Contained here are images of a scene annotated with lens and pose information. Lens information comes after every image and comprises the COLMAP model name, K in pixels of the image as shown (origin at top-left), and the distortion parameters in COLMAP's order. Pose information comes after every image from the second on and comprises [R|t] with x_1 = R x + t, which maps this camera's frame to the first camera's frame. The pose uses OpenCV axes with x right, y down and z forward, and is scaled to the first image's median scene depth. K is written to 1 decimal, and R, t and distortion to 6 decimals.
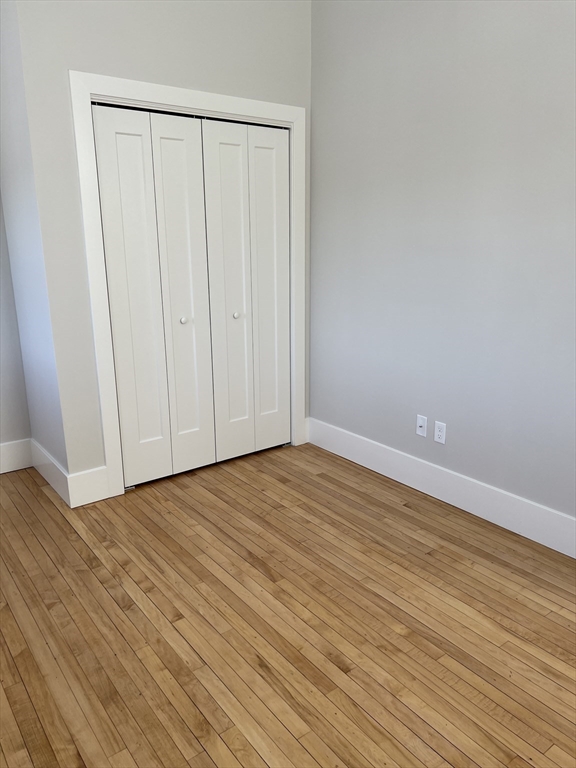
lens RADIAL K [[579.8, 0, 288.0], [0, 579.8, 384.0], [0, 0, 1]] dist [0.024305, -0.007267]
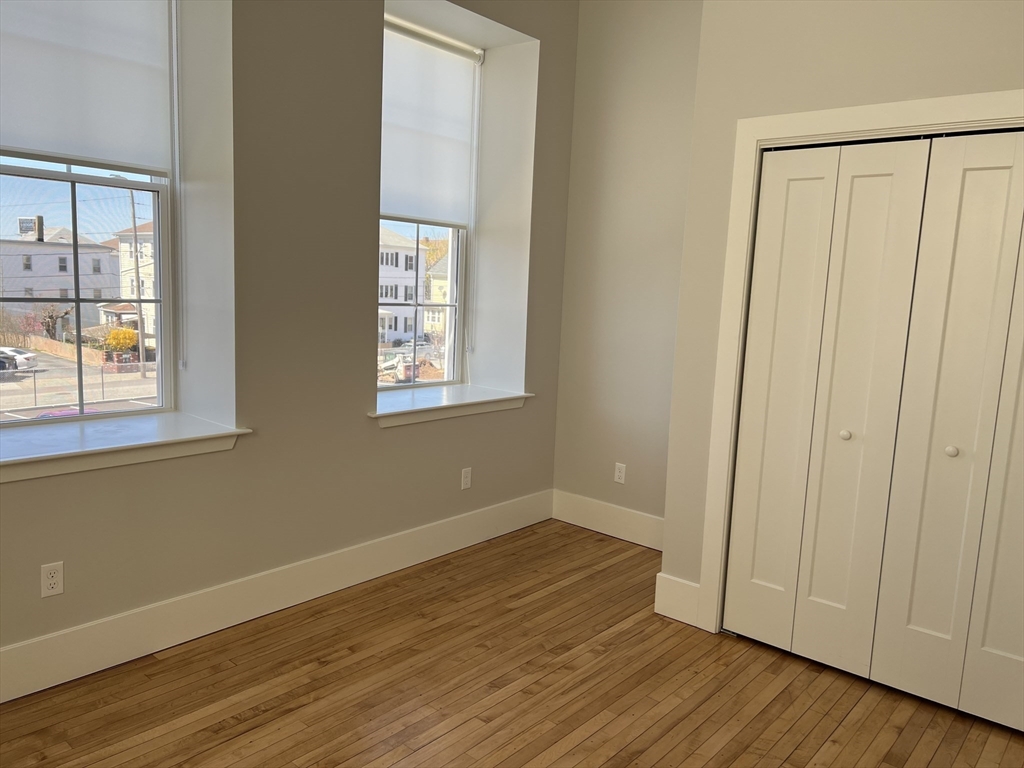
lens RADIAL K [[773.1, 0, 520.9], [0, 773.1, 389.5], [0, 0, 1]] dist [0.024305, -0.007267]
pose [[0.217044, 0.154001, -0.963938, 0.680318], [-0.291889, 0.952537, 0.086456, -0.149233], [0.931500, 0.262598, 0.251694, 0.480702]]
